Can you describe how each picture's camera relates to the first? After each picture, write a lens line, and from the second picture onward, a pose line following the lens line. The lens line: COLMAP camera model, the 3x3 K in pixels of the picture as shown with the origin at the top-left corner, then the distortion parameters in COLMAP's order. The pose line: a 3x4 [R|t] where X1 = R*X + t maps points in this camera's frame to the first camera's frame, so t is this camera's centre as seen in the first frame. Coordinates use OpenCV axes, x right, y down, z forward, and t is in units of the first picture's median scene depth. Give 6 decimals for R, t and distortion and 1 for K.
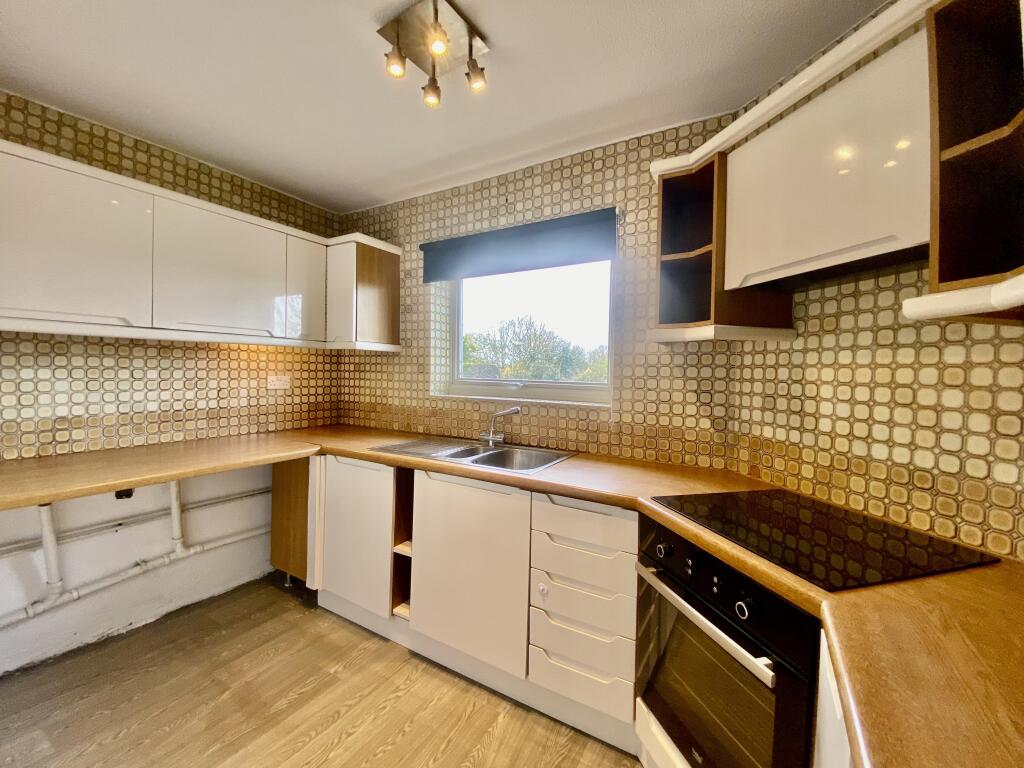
lens RADIAL K [[408.2, 0, 505.6], [0, 408.2, 382.6], [0, 0, 1]] dist [0.001279, -0.000260]
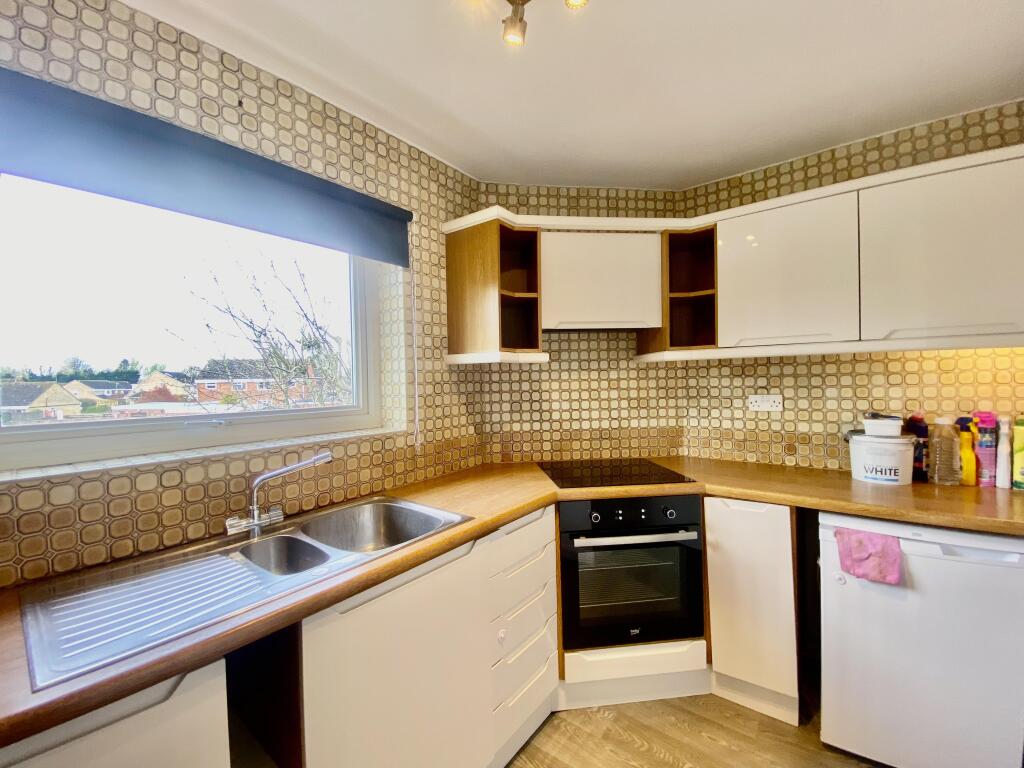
lens RADIAL K [[408.2, 0, 505.6], [0, 408.2, 382.6], [0, 0, 1]] dist [0.001279, -0.000260]
pose [[0.130919, -0.032591, 0.990857, -0.895952], [0.049849, 0.998412, 0.026253, -0.085764], [-0.990139, 0.045956, 0.132336, 0.974423]]
